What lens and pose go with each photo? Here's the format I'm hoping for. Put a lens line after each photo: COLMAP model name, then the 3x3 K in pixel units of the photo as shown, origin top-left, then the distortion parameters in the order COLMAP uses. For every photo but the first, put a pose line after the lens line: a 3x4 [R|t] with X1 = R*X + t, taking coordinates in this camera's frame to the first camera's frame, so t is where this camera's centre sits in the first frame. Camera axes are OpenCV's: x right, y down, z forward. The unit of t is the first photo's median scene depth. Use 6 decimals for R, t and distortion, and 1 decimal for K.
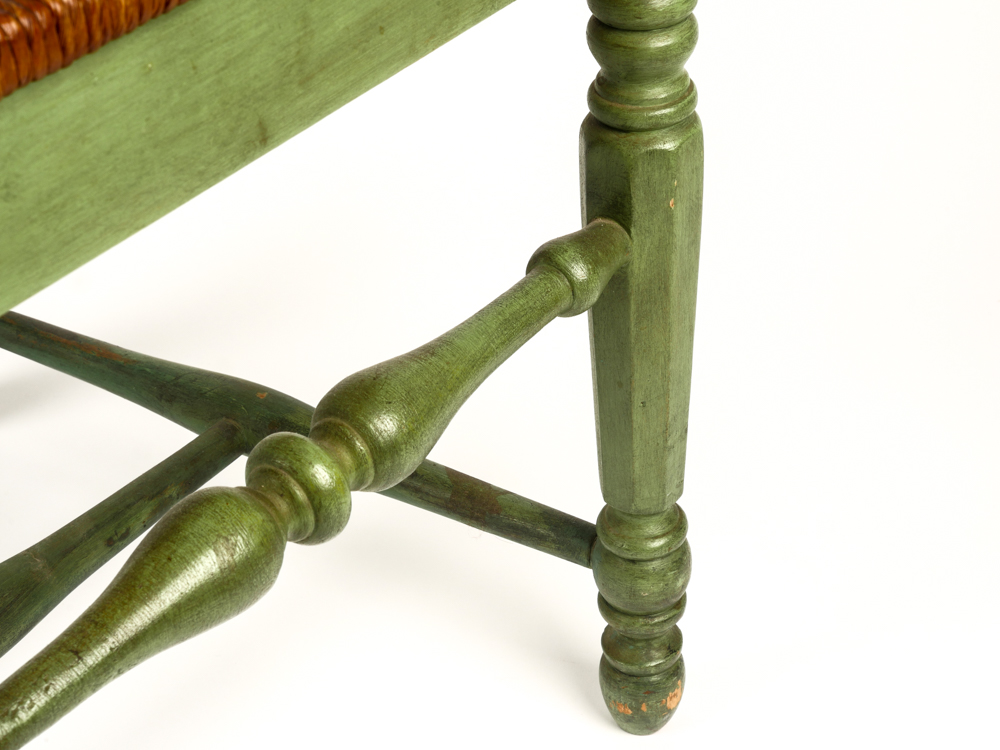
lens RADIAL K [[1991.9, 0, 500.0], [0, 1991.9, 375.0], [0, 0, 1]] dist [0.105074, 0.081226]
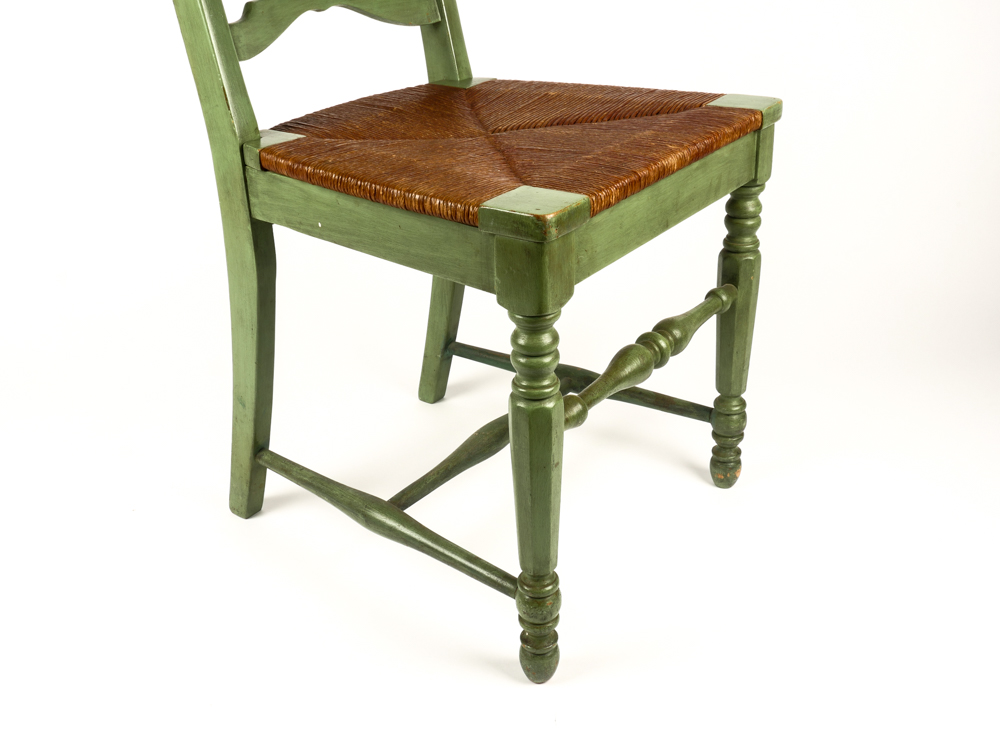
lens RADIAL K [[1062.9, 0, 500.0], [0, 1062.9, 375.0], [0, 0, 1]] dist [-0.012859, -0.004101]
pose [[0.999950, 0.005121, 0.008547, -0.301285], [-0.003843, 0.989676, -0.143269, 0.284719], [-0.009193, 0.143229, 0.989647, -0.544722]]
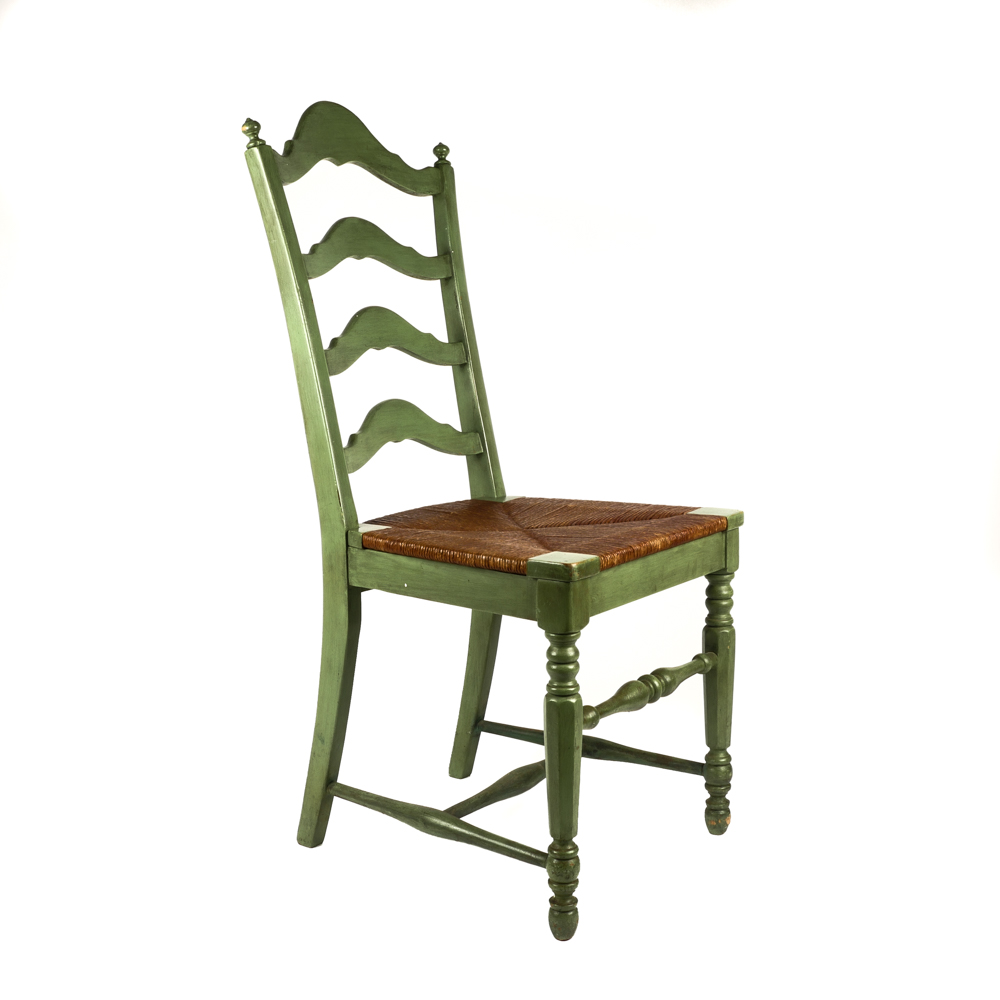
lens RADIAL K [[1513.4, 0, 500.0], [0, 1513.4, 500.0], [0, 0, 1]] dist [-0.013946, 0.022556]
pose [[0.999480, 0.024691, 0.020716, -0.409509], [-0.013093, 0.898362, -0.439060, 0.919818], [-0.029451, 0.438561, 0.898219, -1.670550]]
